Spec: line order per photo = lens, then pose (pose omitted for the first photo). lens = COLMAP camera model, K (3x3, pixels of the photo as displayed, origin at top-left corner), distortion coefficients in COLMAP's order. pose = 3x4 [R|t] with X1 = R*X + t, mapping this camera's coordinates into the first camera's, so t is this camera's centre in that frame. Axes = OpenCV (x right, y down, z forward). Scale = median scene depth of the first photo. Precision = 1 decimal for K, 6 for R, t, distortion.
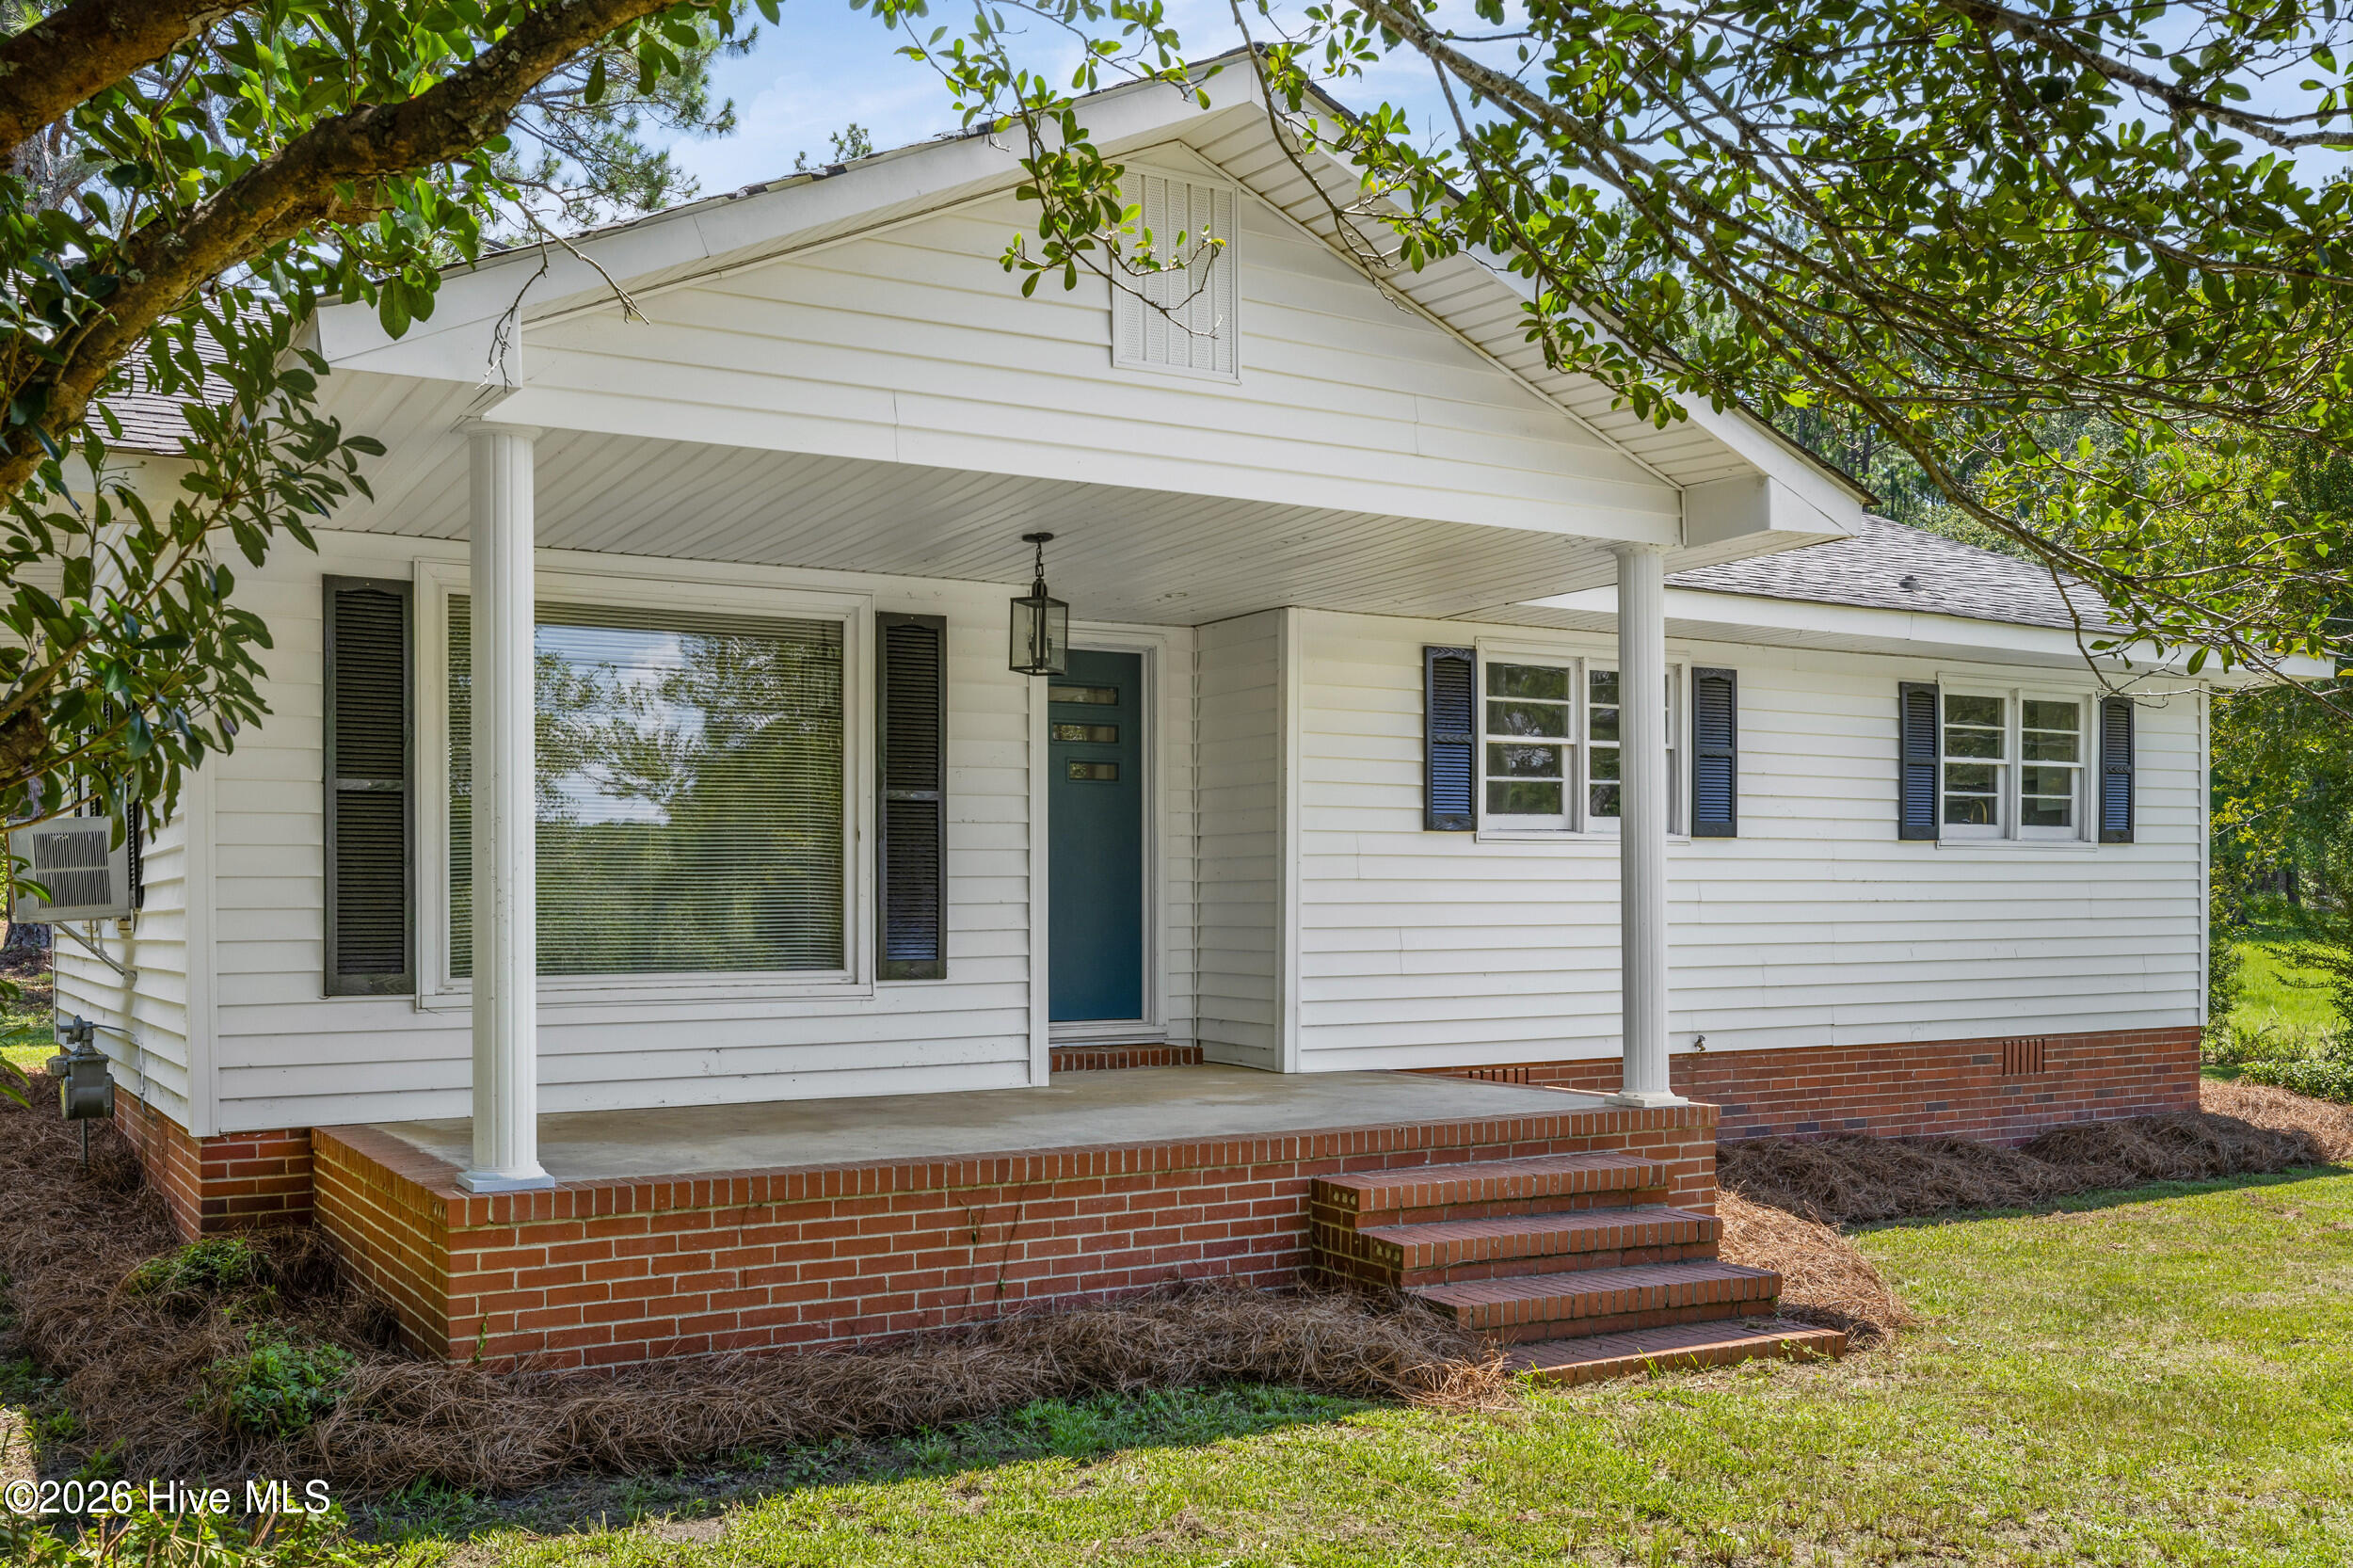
lens RADIAL K [[2137.9, 0, 1242.4], [0, 2137.9, 984.4], [0, 0, 1]] dist [0.005833, -0.001683]
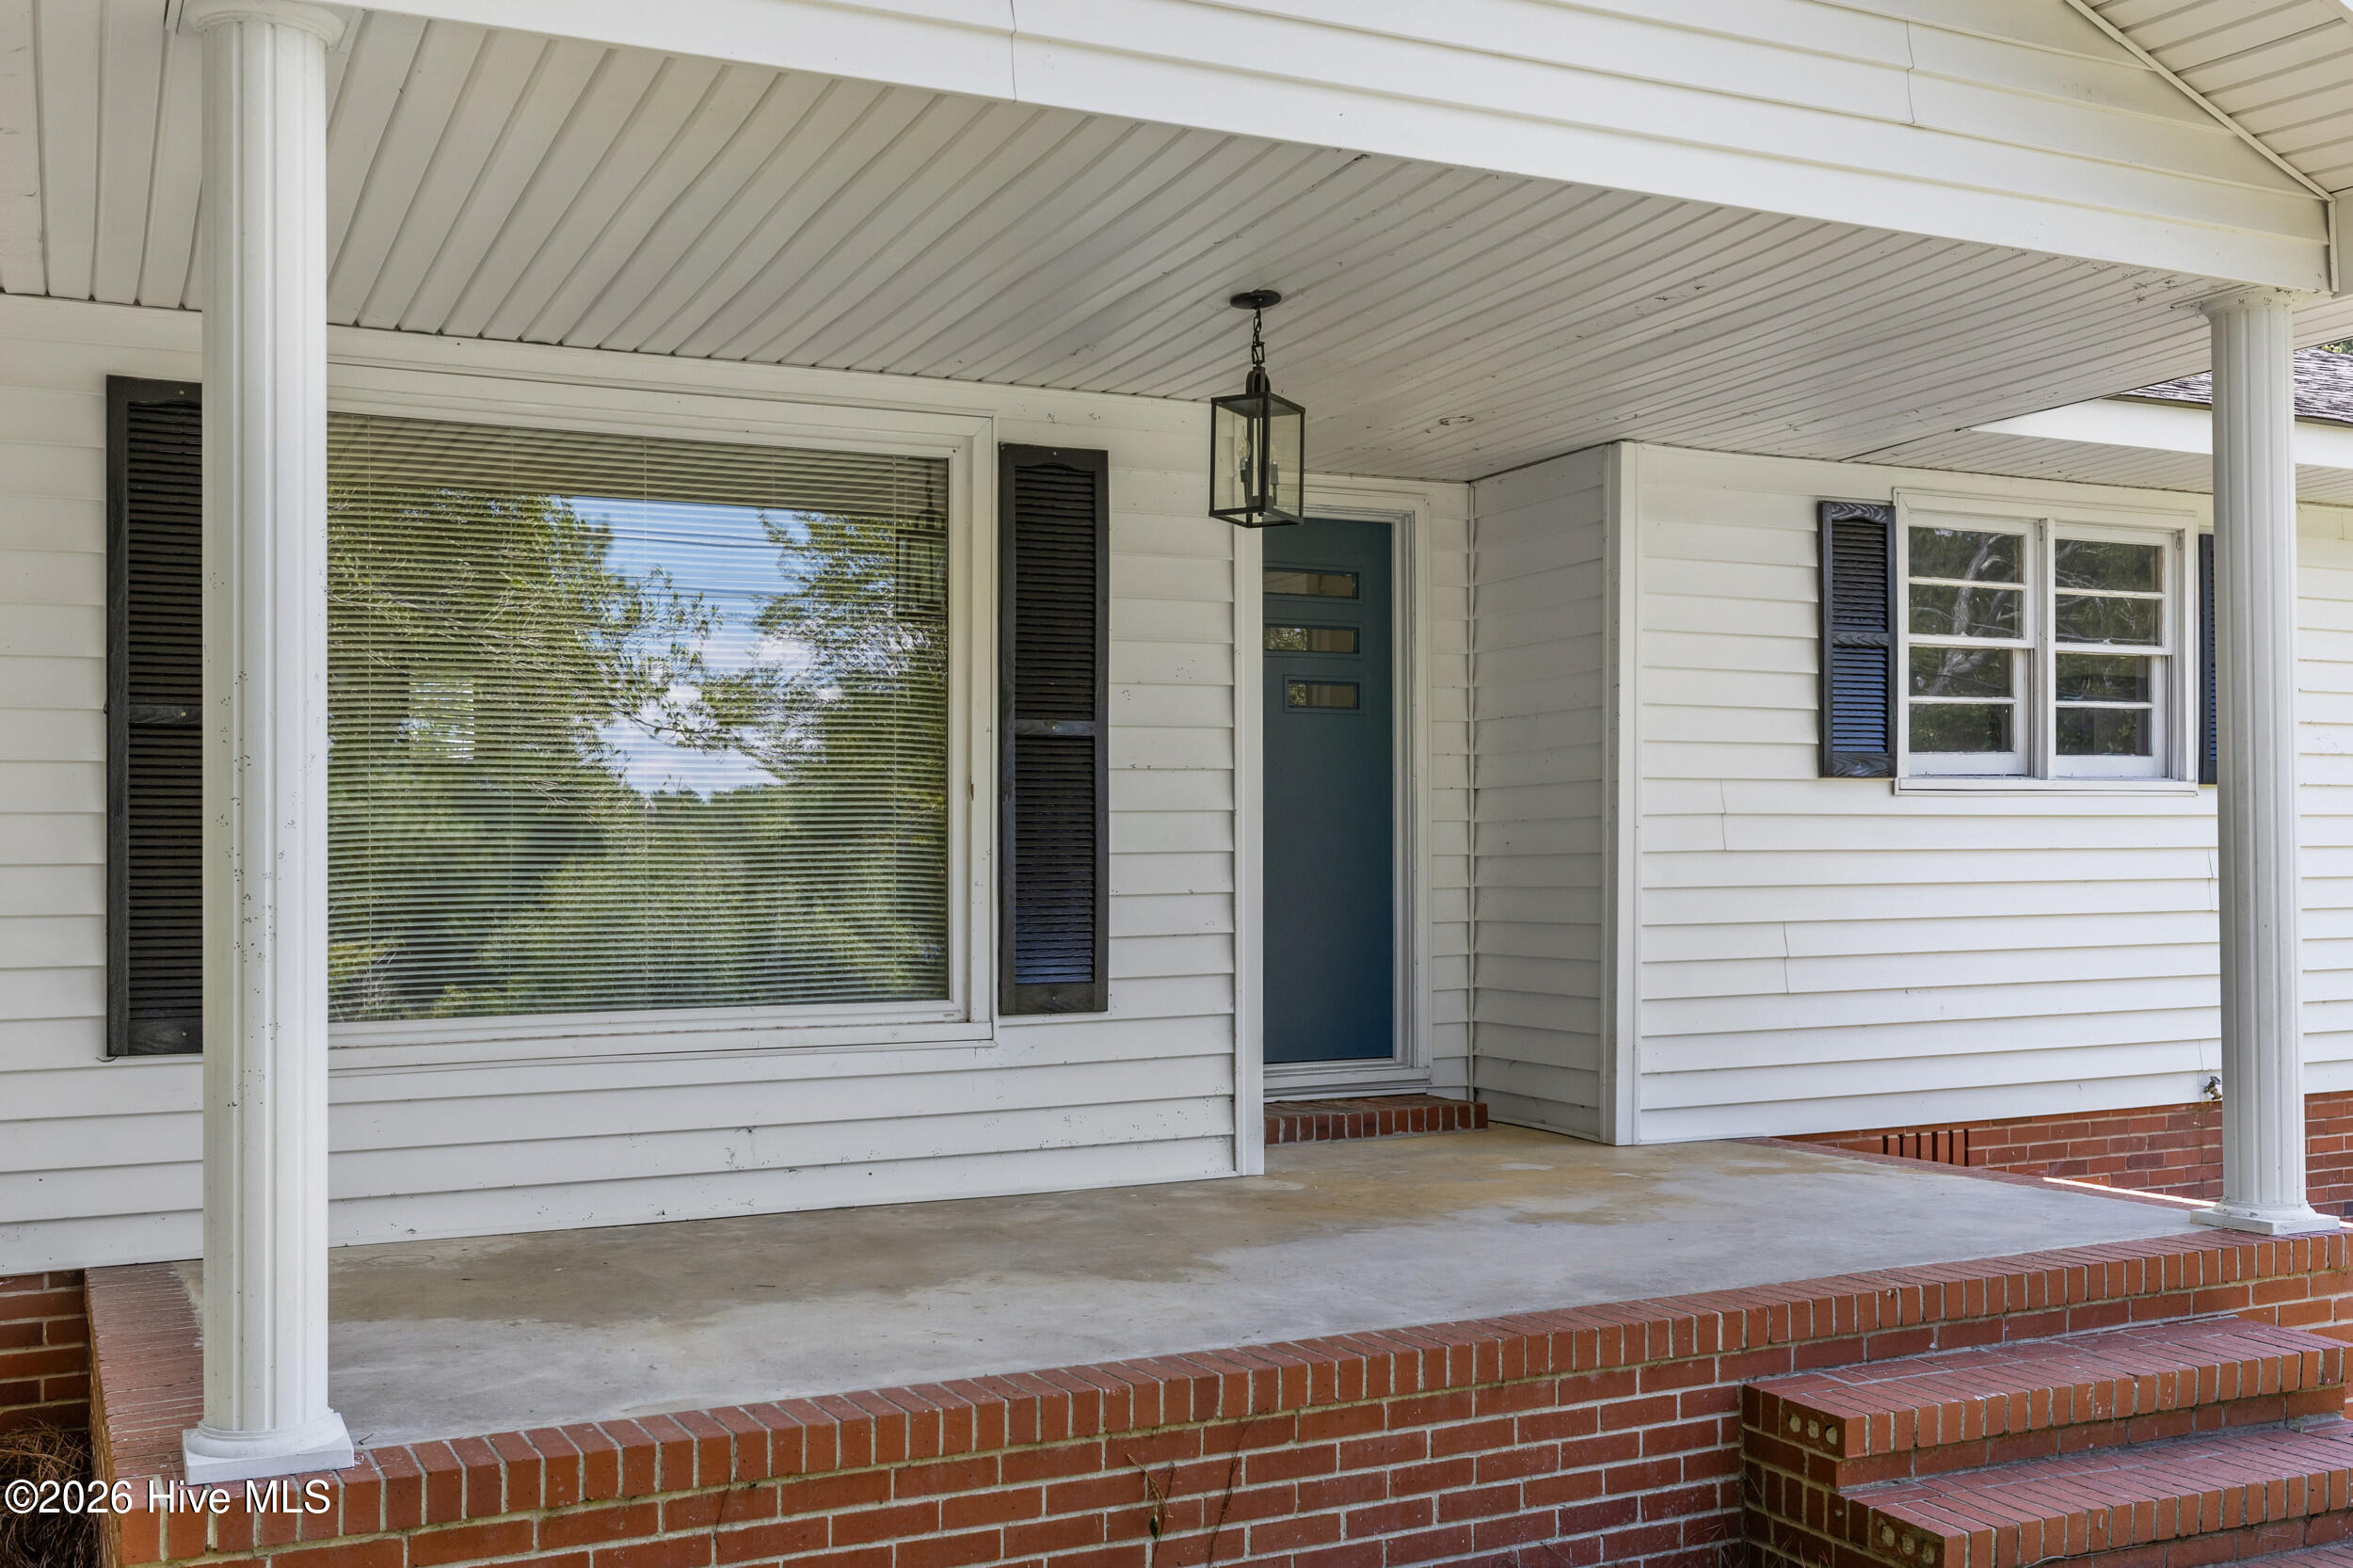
lens RADIAL K [[2306.3, 0, 1230.4], [0, 2306.3, 787.8], [0, 0, 1]] dist [0.007338, 0.006277]
pose [[0.996194, -0.009260, -0.086670, -0.037903], [0.002924, 0.997331, -0.072953, -0.017840], [0.087115, 0.072422, 0.993562, 0.286792]]
